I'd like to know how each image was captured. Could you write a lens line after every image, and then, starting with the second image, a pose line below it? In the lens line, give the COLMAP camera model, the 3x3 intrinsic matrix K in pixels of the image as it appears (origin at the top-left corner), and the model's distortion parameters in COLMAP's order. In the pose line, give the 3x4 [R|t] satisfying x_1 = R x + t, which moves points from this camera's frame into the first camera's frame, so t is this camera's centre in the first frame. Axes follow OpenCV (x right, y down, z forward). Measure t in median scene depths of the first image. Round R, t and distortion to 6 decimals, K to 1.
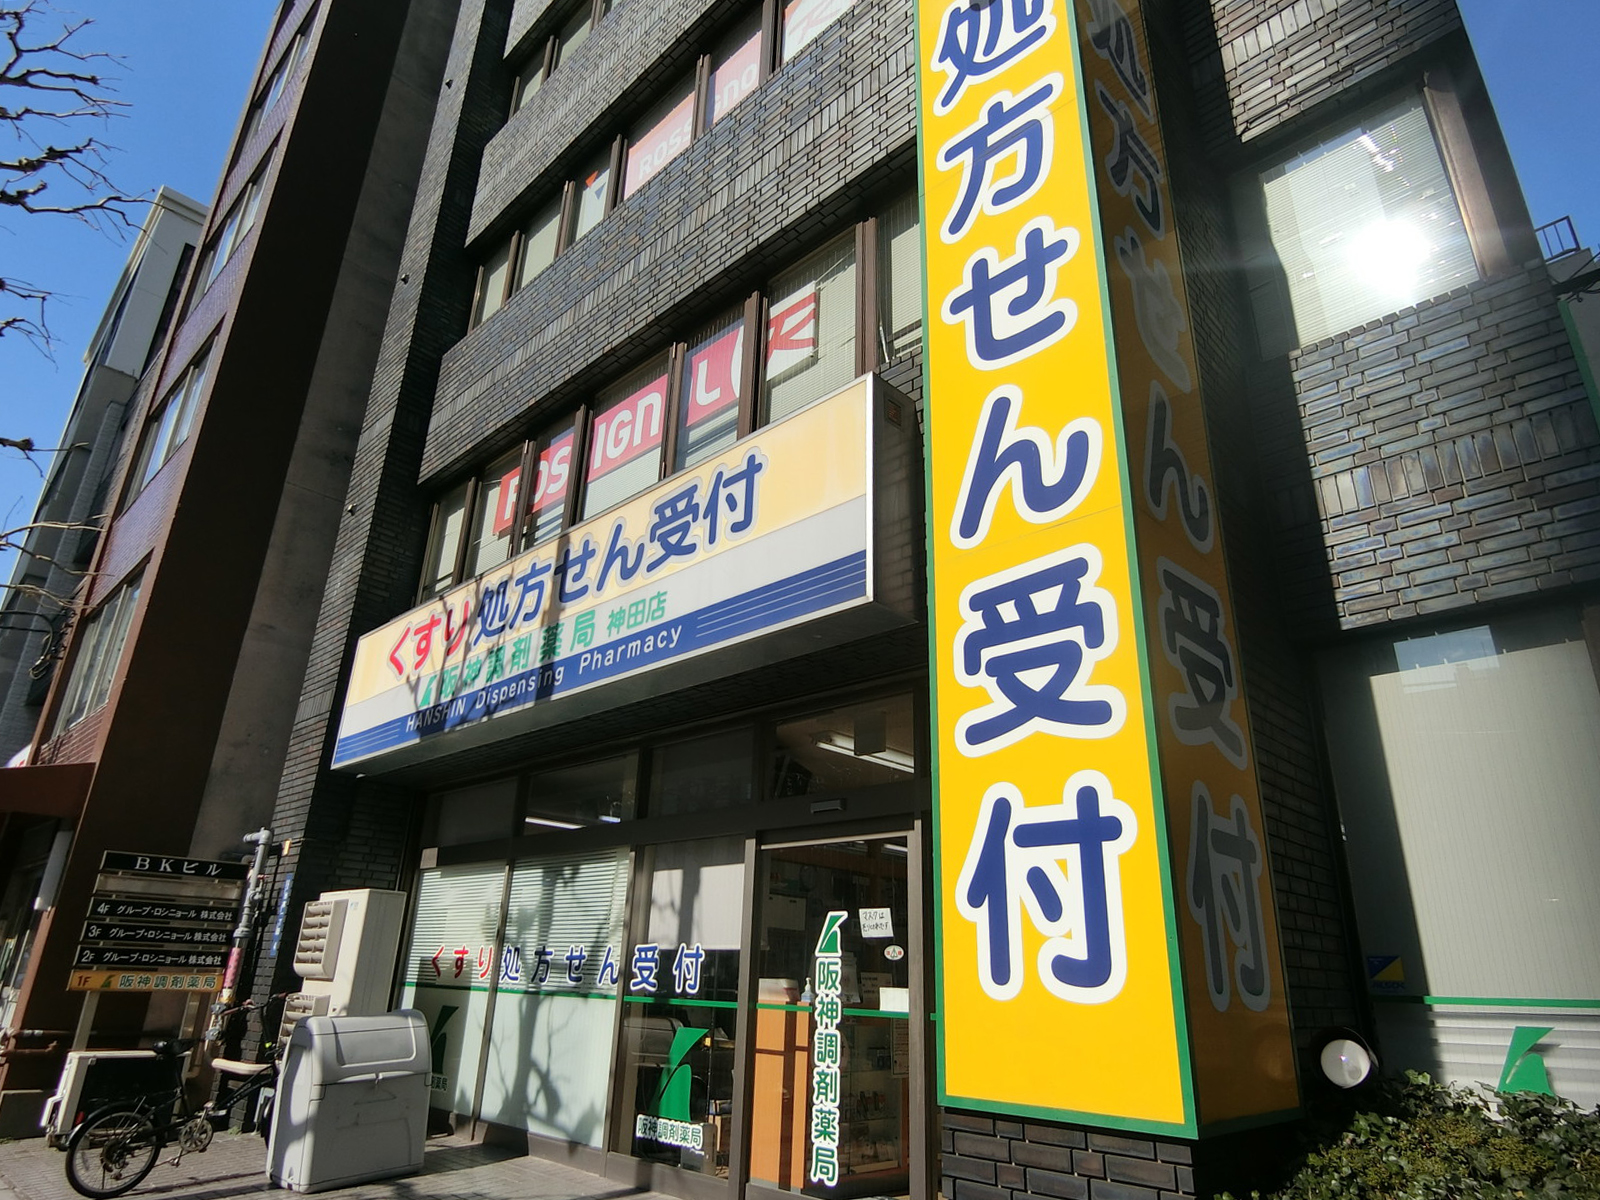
lens RADIAL K [[930.0, 0, 800.0], [0, 930.0, 600.0], [0, 0, 1]] dist [-0.007326, -0.001246]
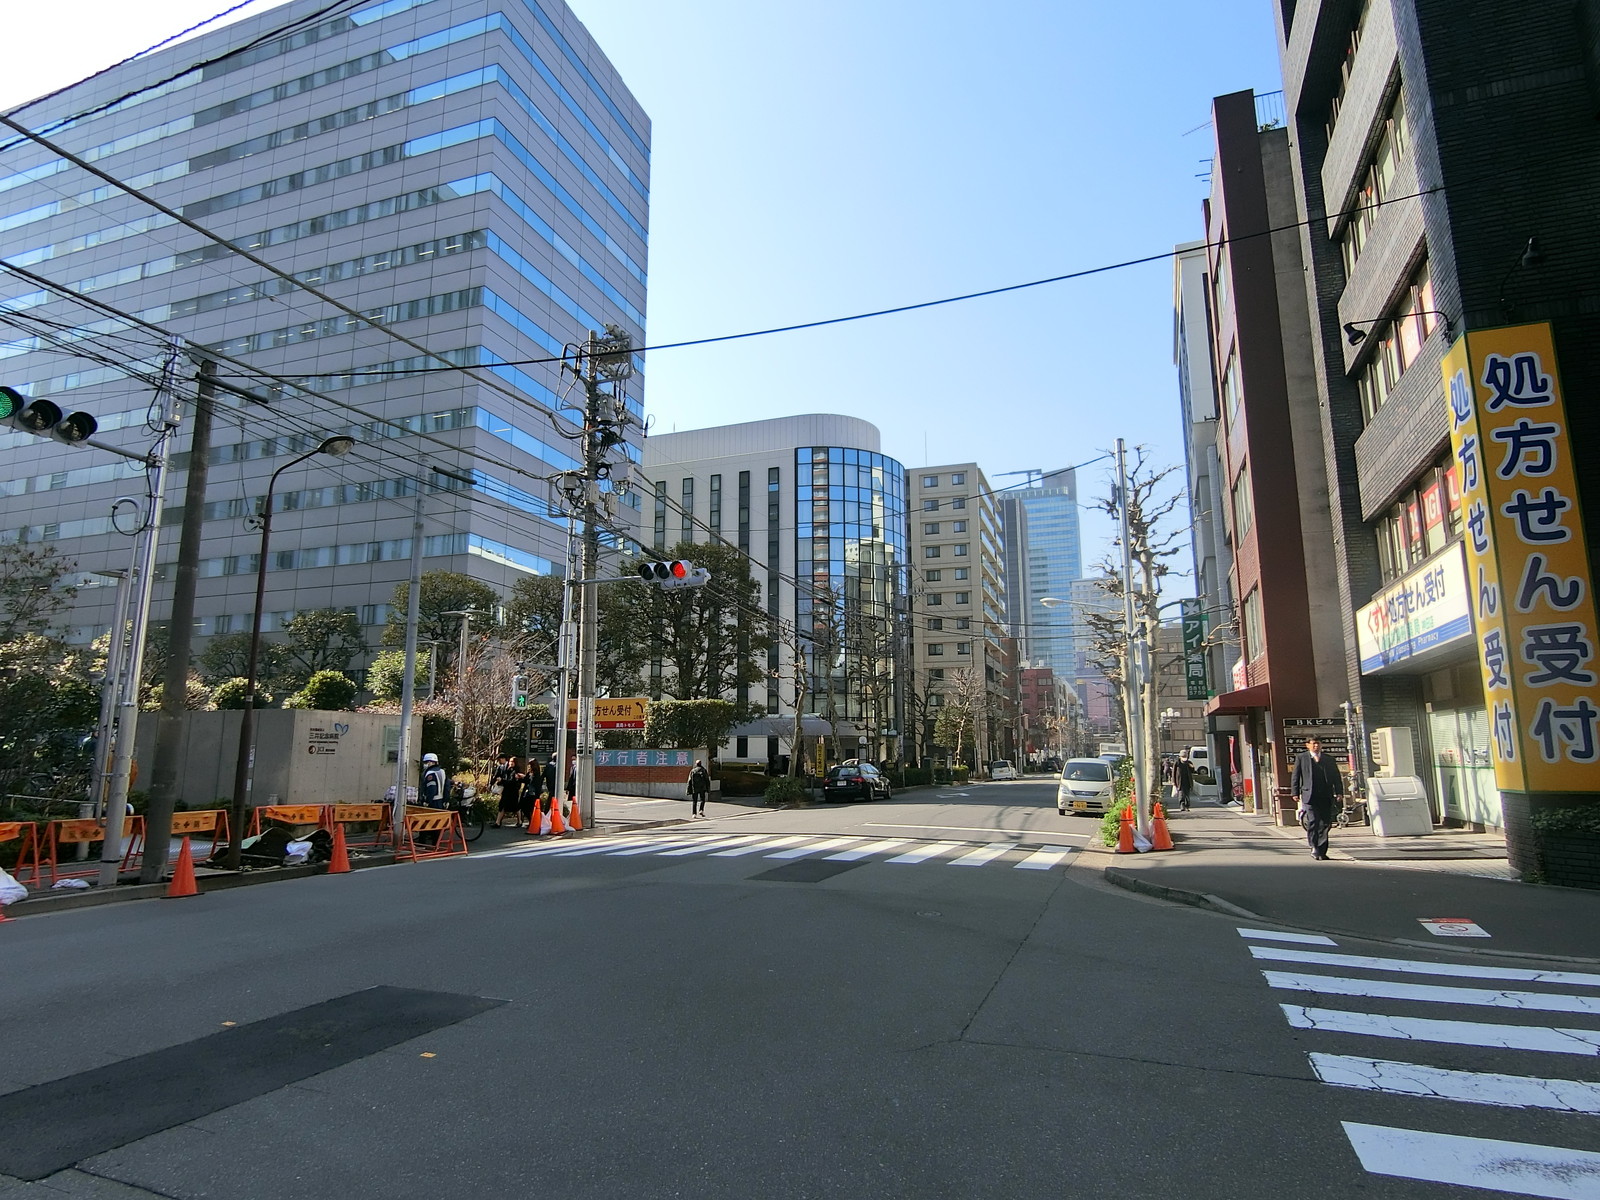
lens RADIAL K [[930.0, 0, 800.0], [0, 930.0, 600.0], [0, 0, 1]] dist [-0.007326, -0.001246]
pose [[0.408578, -0.181709, -0.894453, 0.898294], [0.345612, 0.937810, -0.032644, -0.355397], [0.844758, -0.295796, 0.445969, -0.992025]]
